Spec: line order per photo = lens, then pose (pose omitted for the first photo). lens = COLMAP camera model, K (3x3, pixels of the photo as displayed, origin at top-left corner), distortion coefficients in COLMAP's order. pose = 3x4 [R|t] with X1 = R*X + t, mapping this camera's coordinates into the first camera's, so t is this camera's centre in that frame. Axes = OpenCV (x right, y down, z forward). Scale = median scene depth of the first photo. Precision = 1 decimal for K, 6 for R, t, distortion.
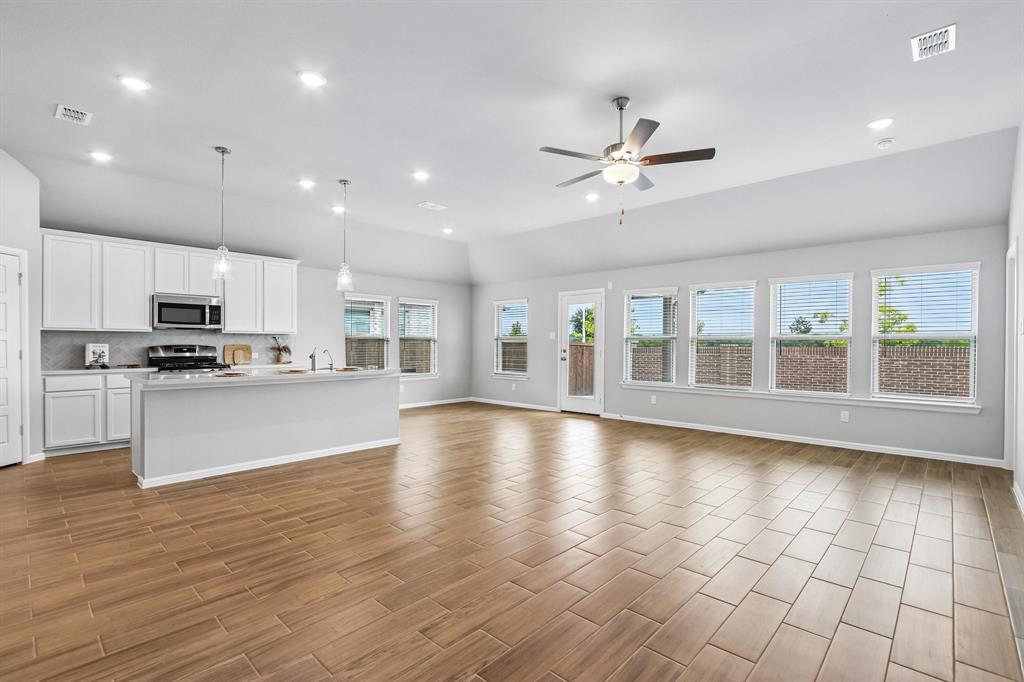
lens RADIAL K [[471.8, 0, 516.3], [0, 471.8, 346.1], [0, 0, 1]] dist [-0.014272, 0.002271]
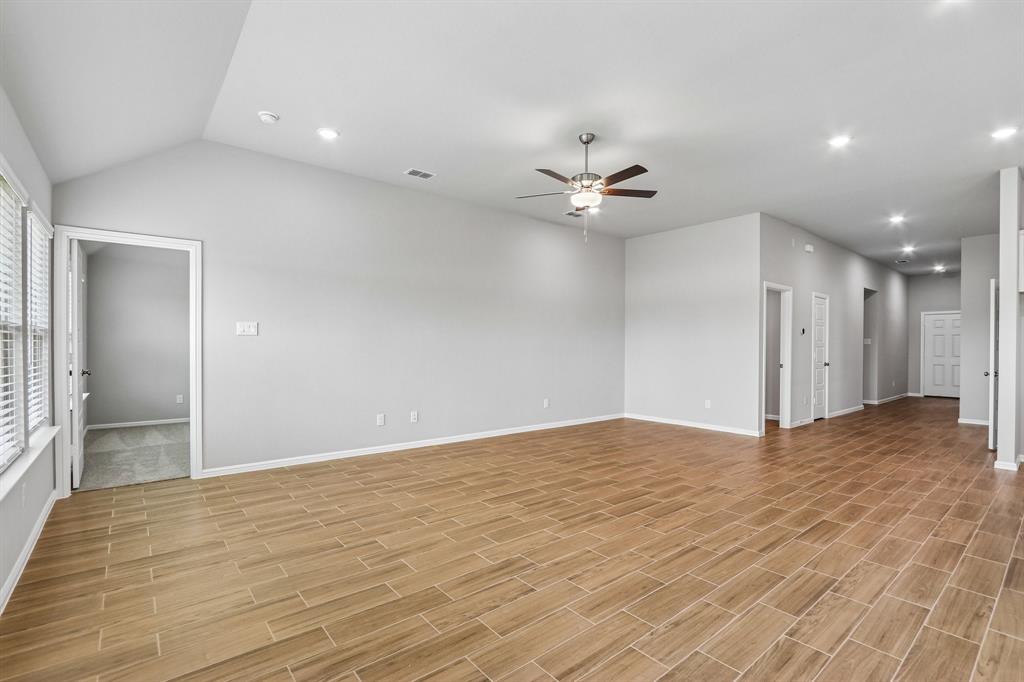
lens RADIAL K [[471.8, 0, 514.0], [0, 471.8, 347.9], [0, 0, 1]] dist [-0.014272, 0.002271]
pose [[-0.991365, -0.011465, 0.130626, 0.142168], [-0.010232, 0.999897, 0.010106, -0.006216], [-0.130729, 0.008682, -0.991380, 1.290367]]
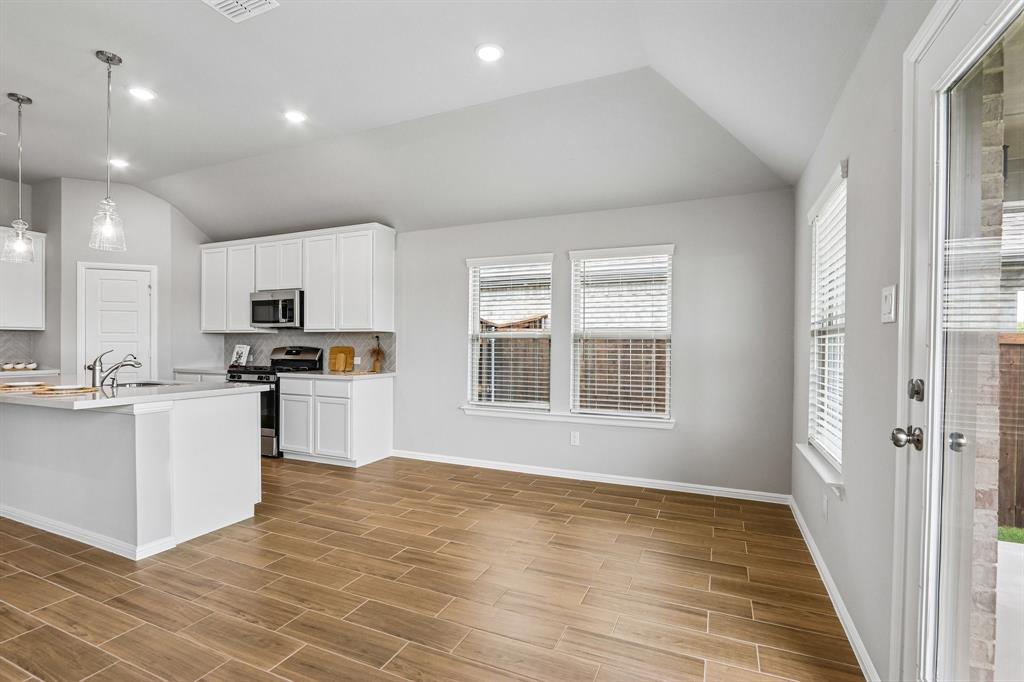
lens RADIAL K [[471.8, 0, 518.6], [0, 471.8, 346.2], [0, 0, 1]] dist [-0.014272, 0.002271]
pose [[0.337093, -0.000783, -0.941471, 0.290153], [-0.009378, 0.999947, -0.004190, -0.003600], [0.941425, 0.010241, 0.337068, 1.139910]]
